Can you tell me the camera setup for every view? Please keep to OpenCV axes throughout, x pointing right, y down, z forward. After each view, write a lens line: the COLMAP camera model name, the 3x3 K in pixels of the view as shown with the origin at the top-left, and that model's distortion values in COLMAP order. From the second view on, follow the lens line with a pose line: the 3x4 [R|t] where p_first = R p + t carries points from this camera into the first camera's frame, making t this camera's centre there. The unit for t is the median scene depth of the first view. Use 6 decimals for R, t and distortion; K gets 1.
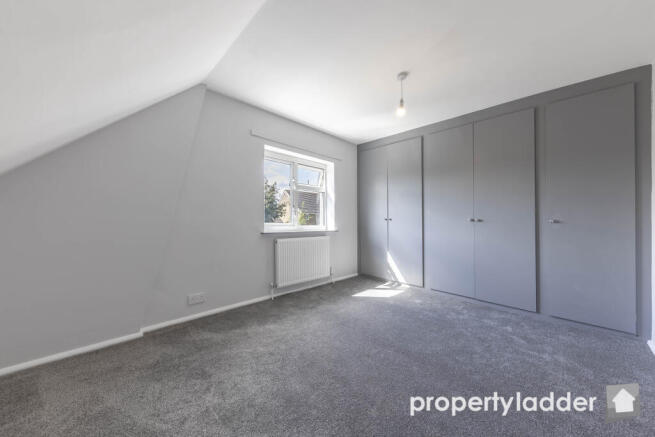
lens RADIAL K [[225.8, 0, 328.9], [0, 225.8, 220.7], [0, 0, 1]] dist [0.000209, -0.000023]
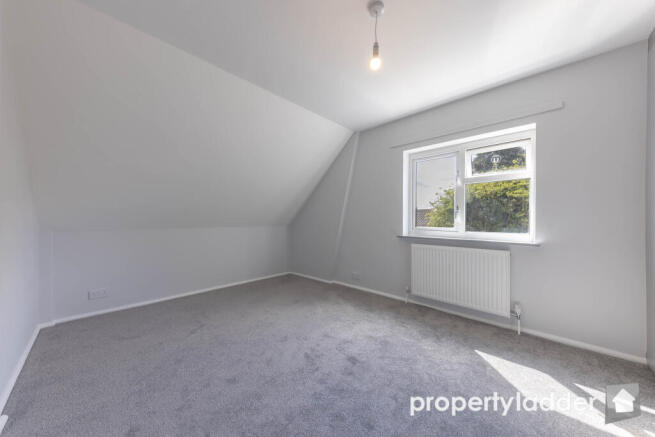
lens RADIAL K [[225.8, 0, 328.9], [0, 225.8, 220.7], [0, 0, 1]] dist [0.000209, -0.000023]
pose [[0.035954, -0.005204, -0.999340, 0.671955], [-0.004771, 0.999974, -0.005379, -0.009618], [0.999342, 0.004961, 0.035928, 0.562477]]
